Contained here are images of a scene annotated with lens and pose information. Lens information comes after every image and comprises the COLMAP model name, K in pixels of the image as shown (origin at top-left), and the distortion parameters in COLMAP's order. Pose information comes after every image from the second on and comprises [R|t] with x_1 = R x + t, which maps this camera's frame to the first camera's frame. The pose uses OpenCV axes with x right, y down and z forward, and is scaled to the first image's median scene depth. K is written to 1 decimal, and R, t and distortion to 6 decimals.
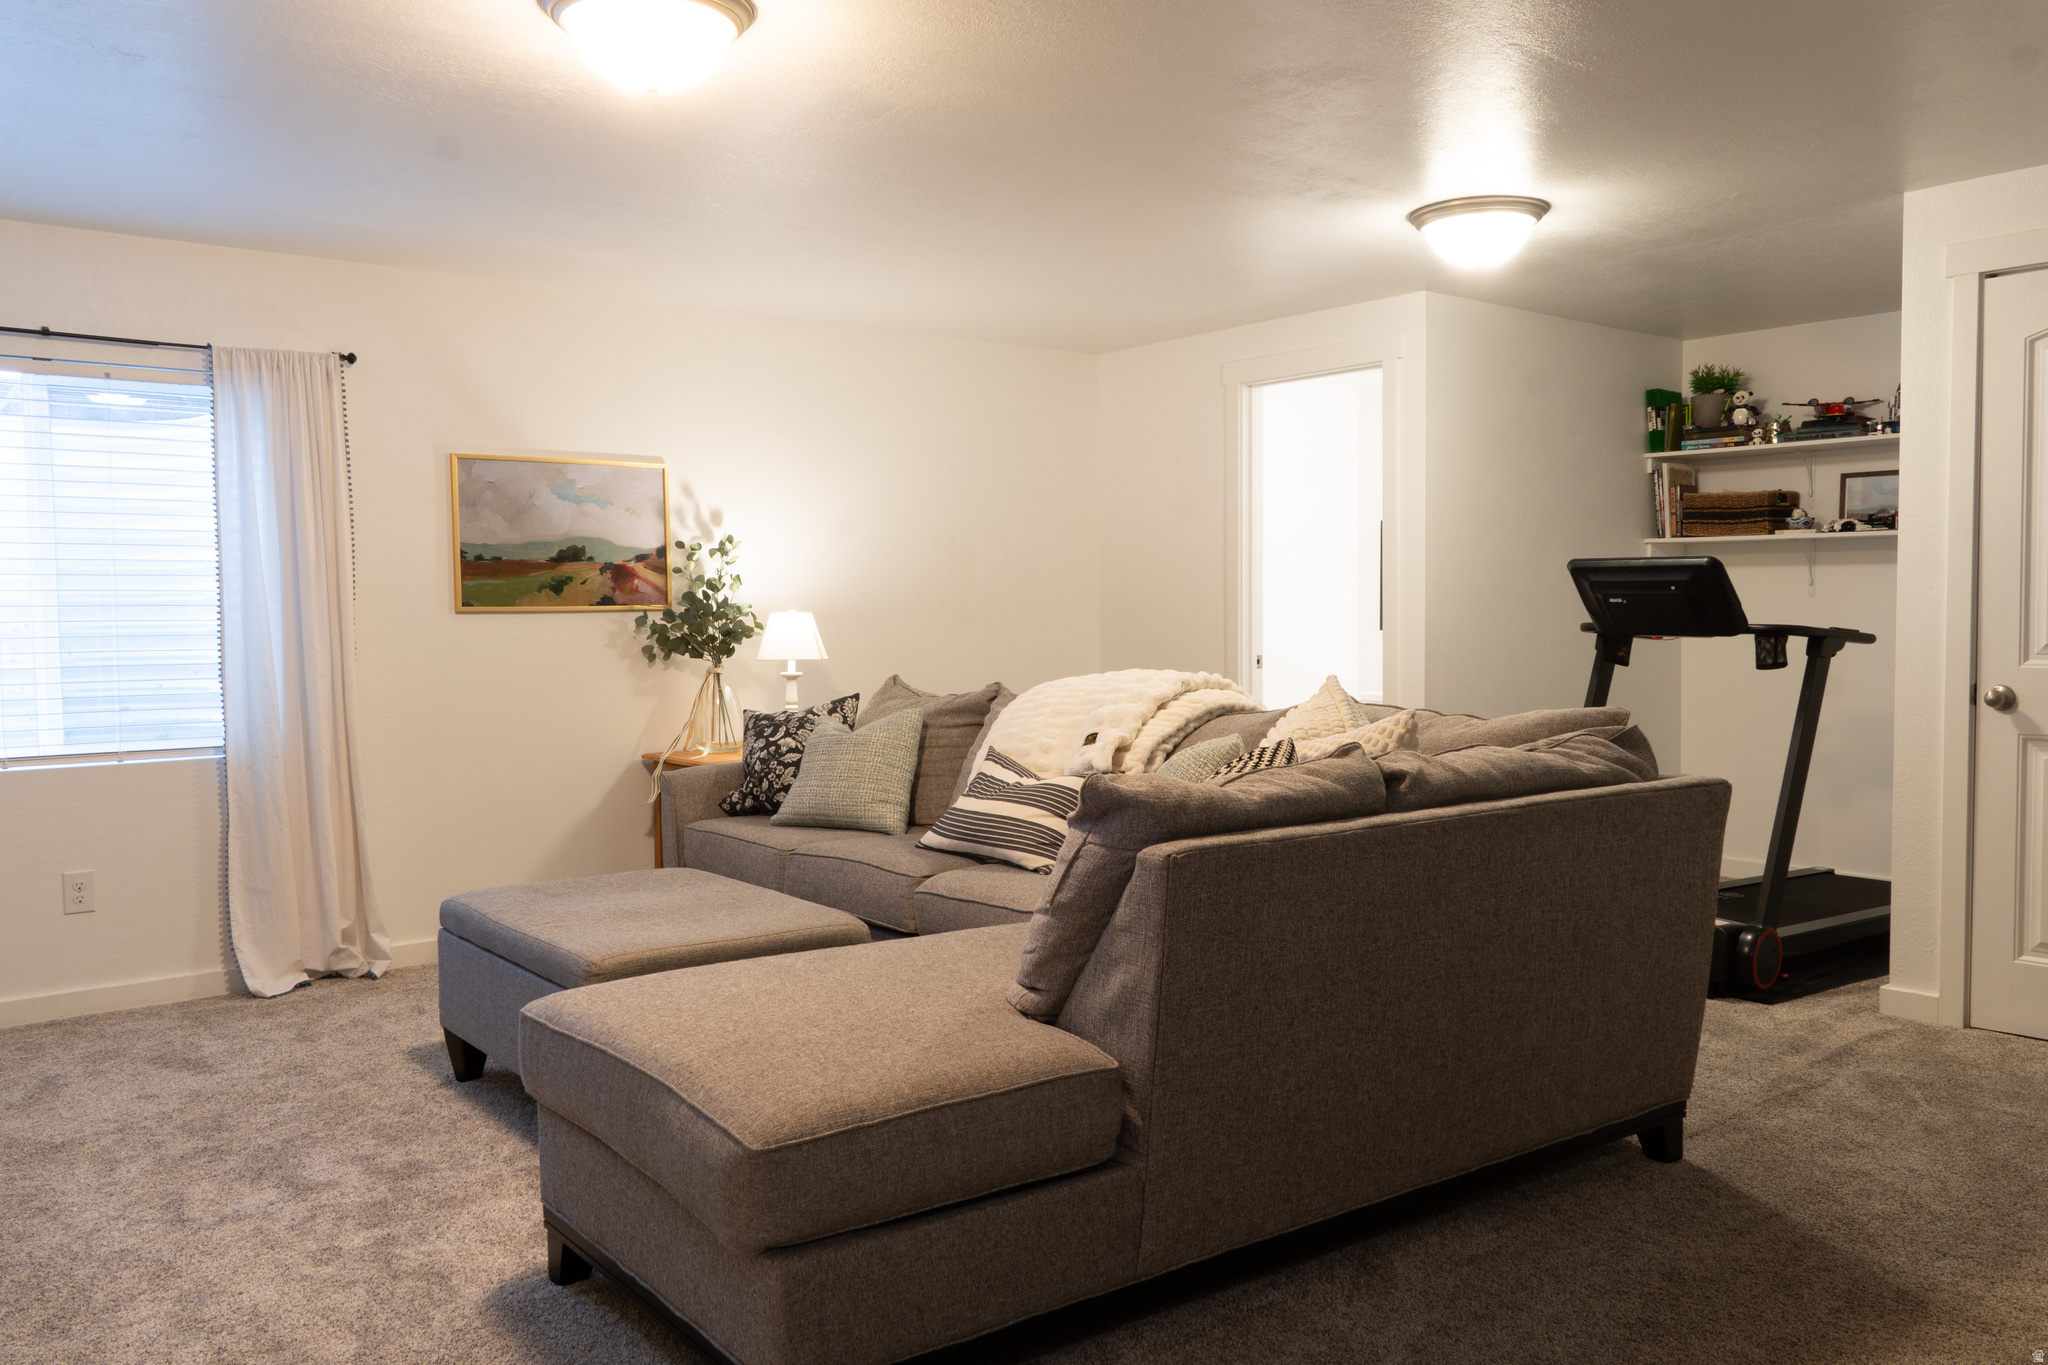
lens RADIAL K [[1602.0, 0, 1027.0], [0, 1602.0, 683.8], [0, 0, 1]] dist [0.027214, -0.016852]
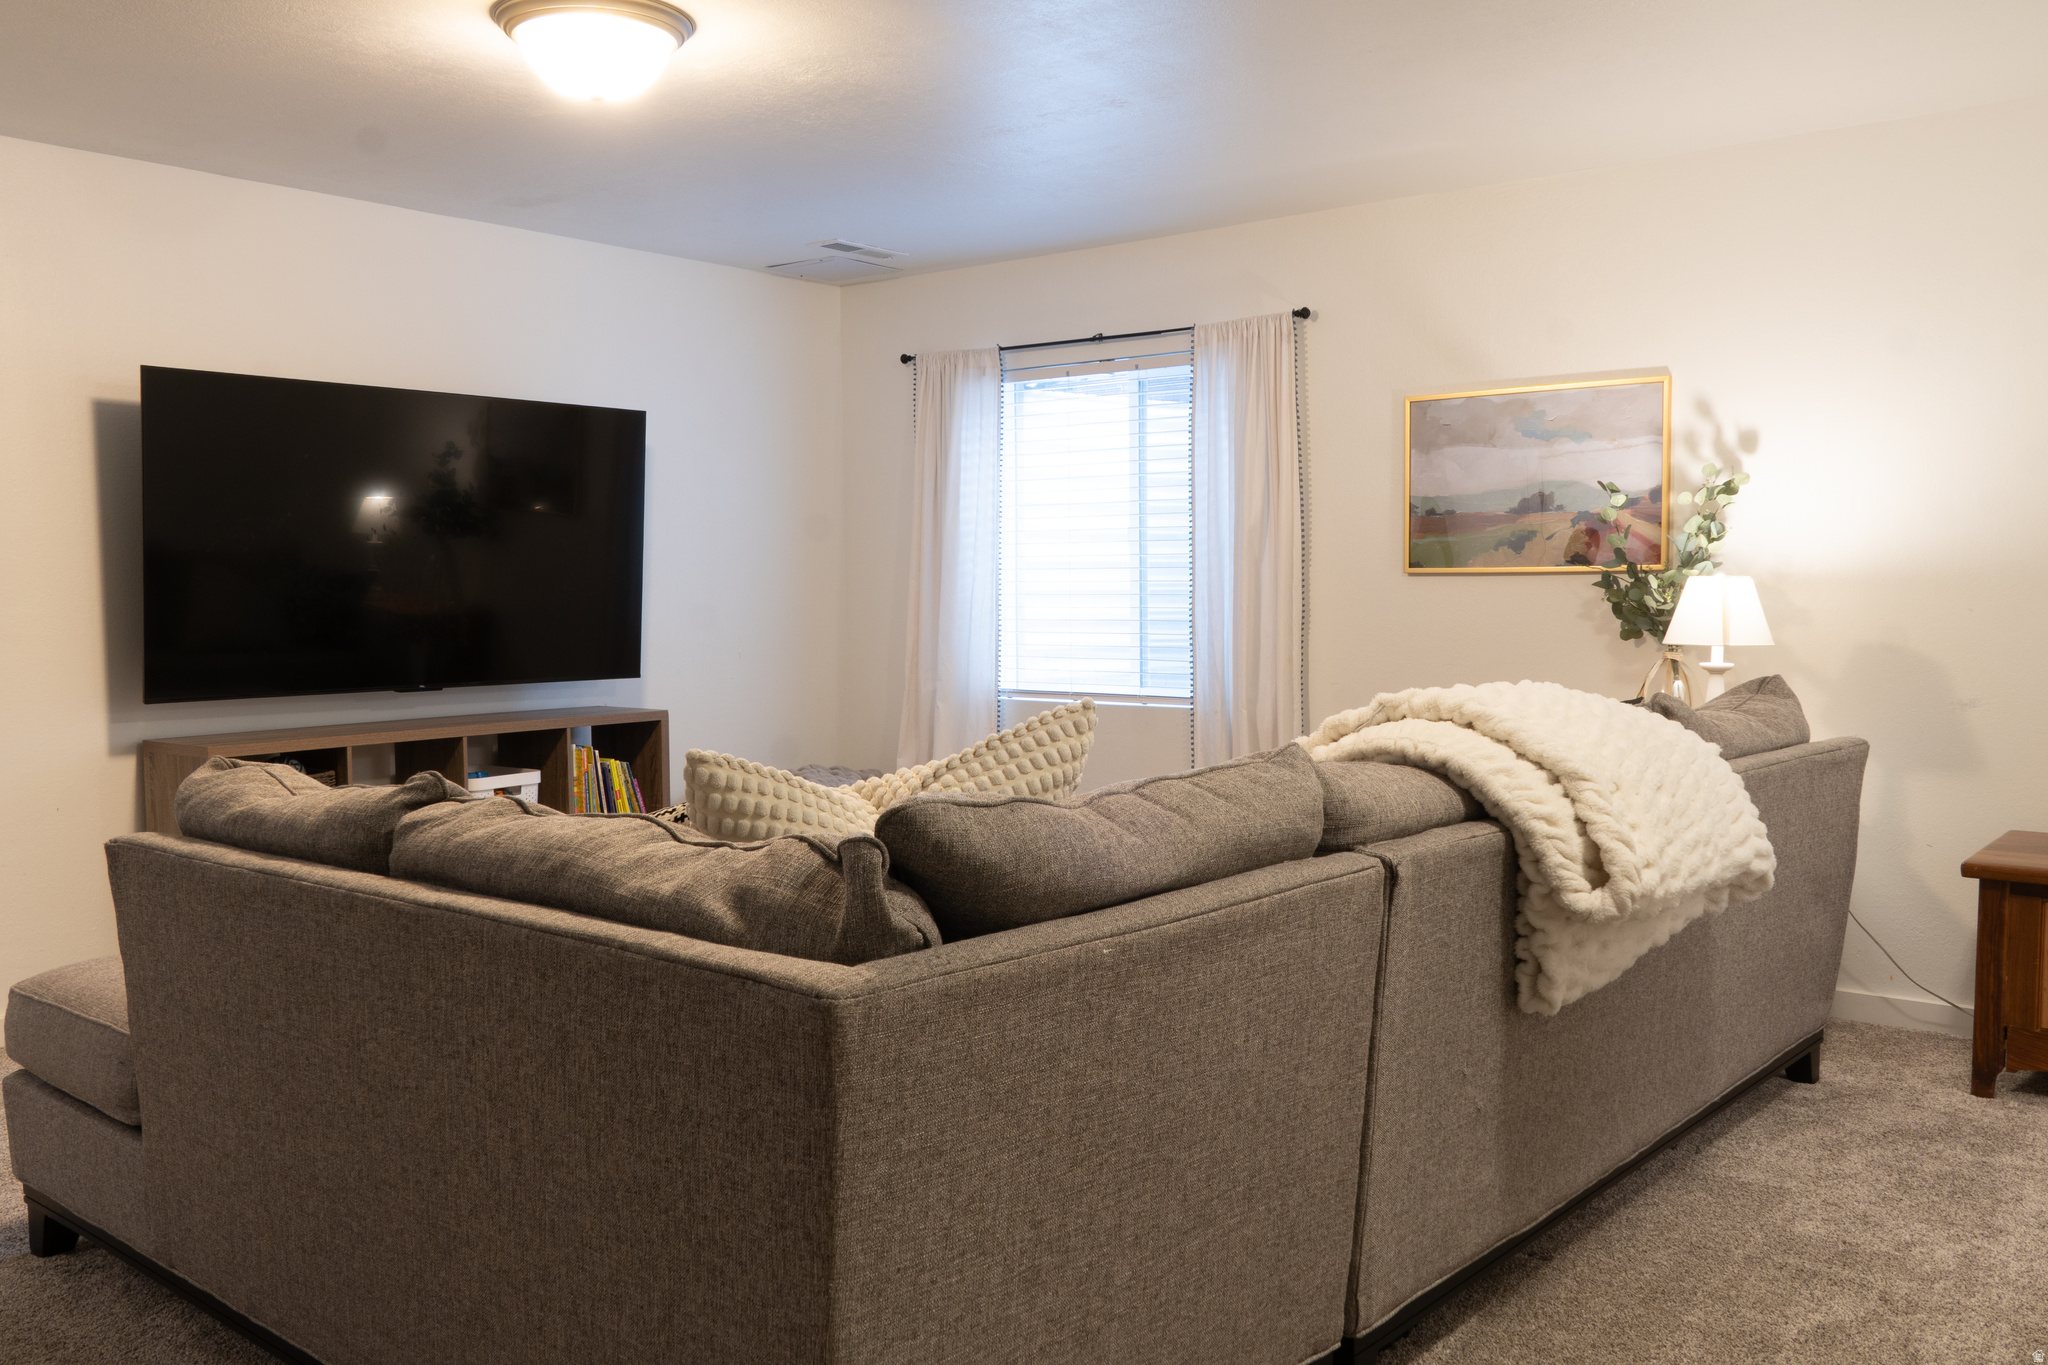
lens RADIAL K [[1735.7, 0, 1024.0], [0, 1735.7, 682.5], [0, 0, 1]] dist [0.049734, -0.002037]
pose [[0.214131, 0.068968, -0.974367, 0.612738], [-0.040552, 0.997272, 0.061678, -0.038870], [0.975963, 0.026305, 0.216344, 0.638528]]
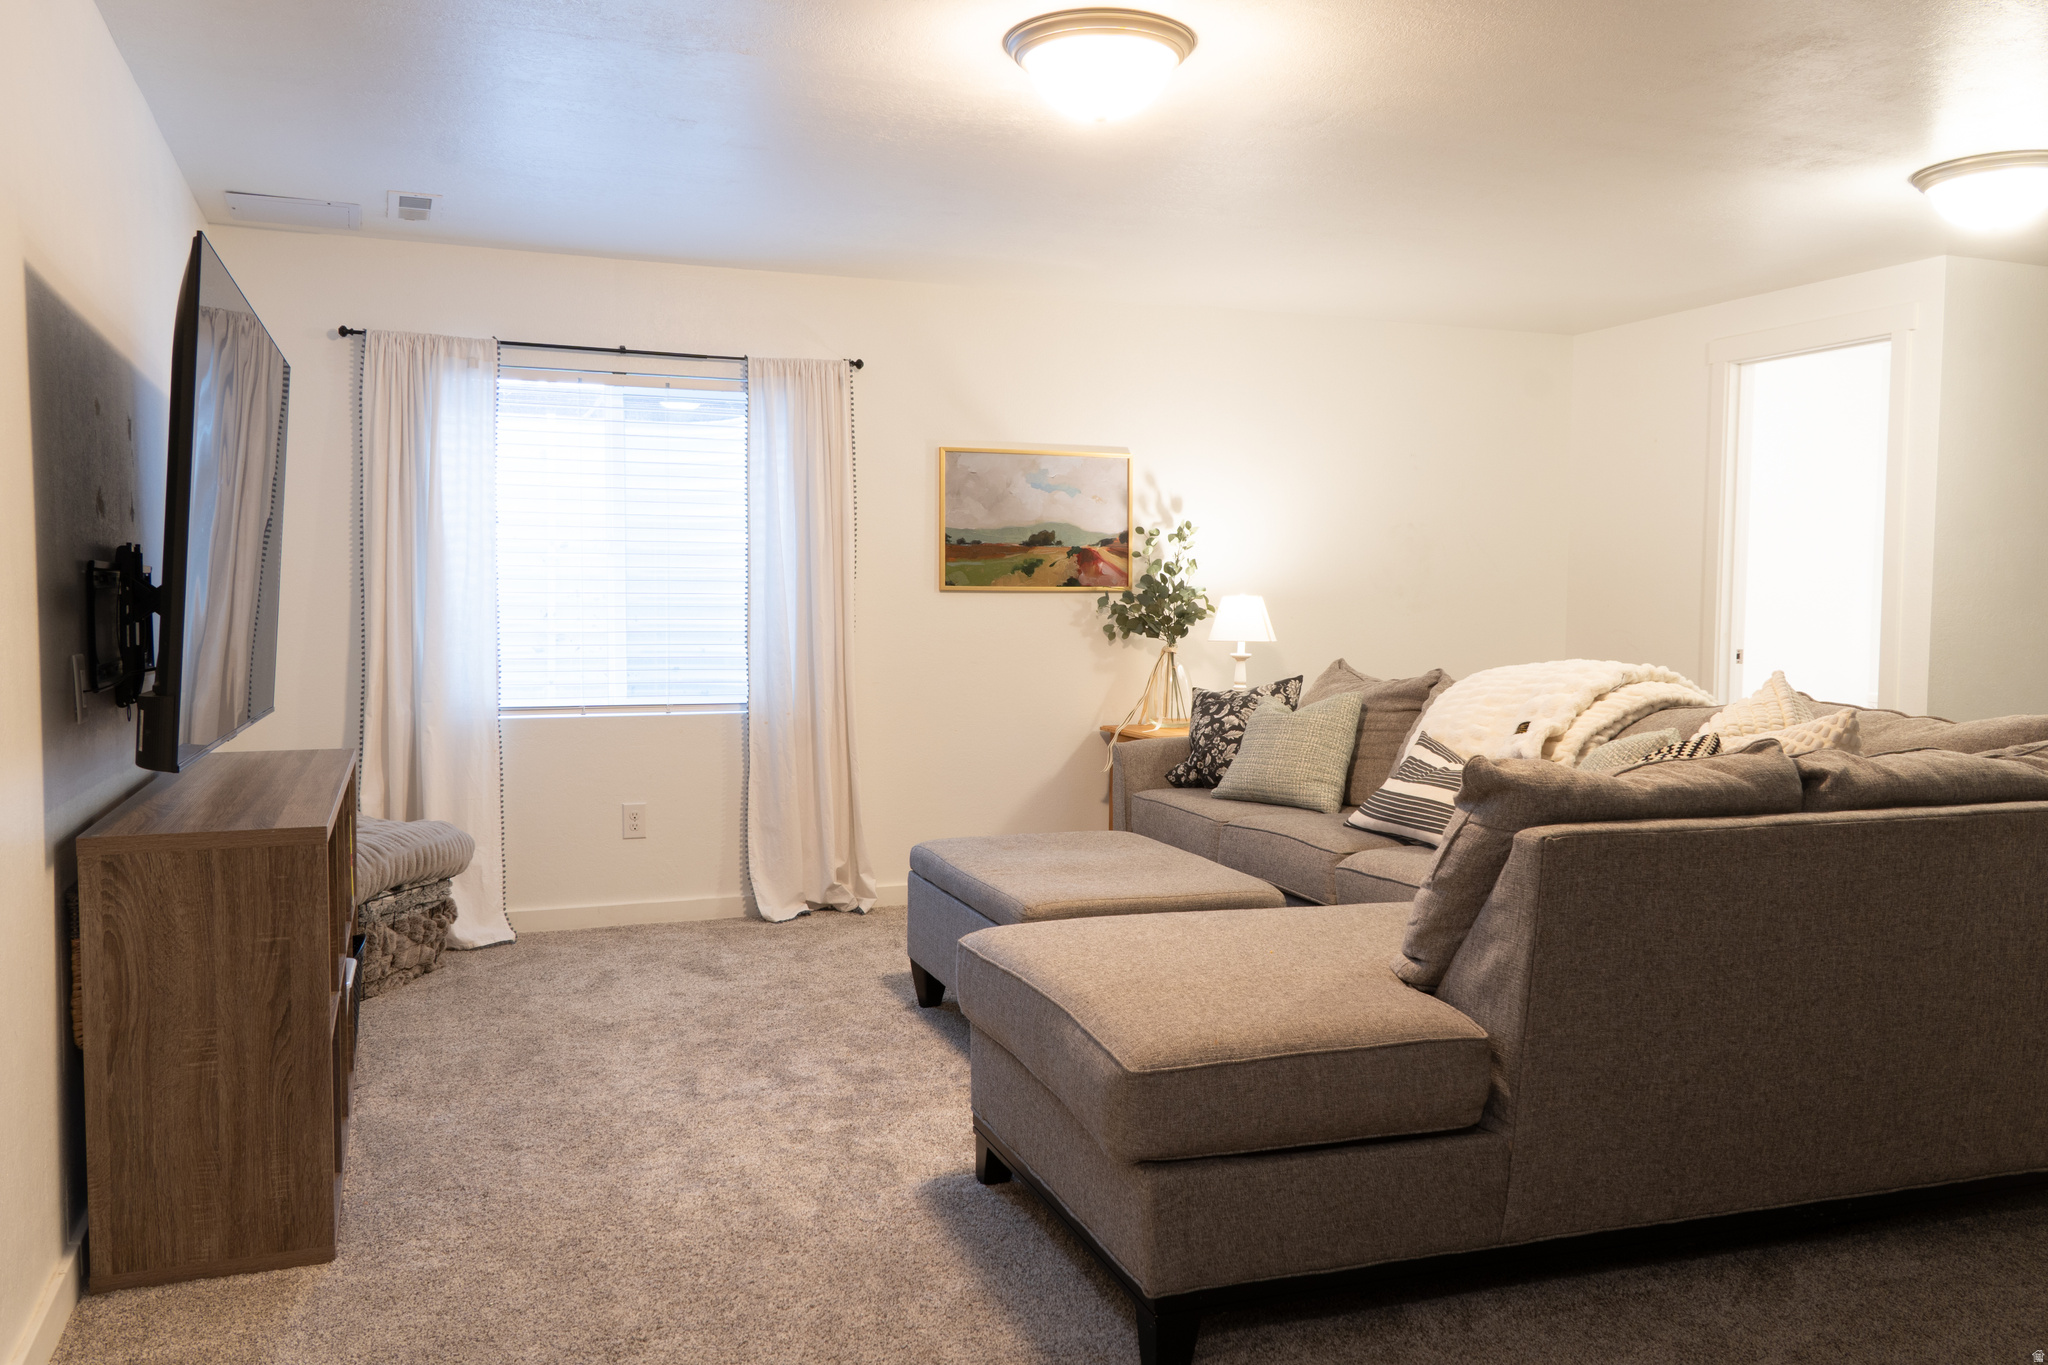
lens RADIAL K [[1602.0, 0, 1027.0], [0, 1602.0, 683.8], [0, 0, 1]] dist [0.027214, -0.016852]
pose [[0.953859, 0.033694, -0.298358, 0.037078], [-0.030636, 0.999419, 0.014923, 0.001455], [0.298688, -0.005094, 0.954337, -0.040520]]
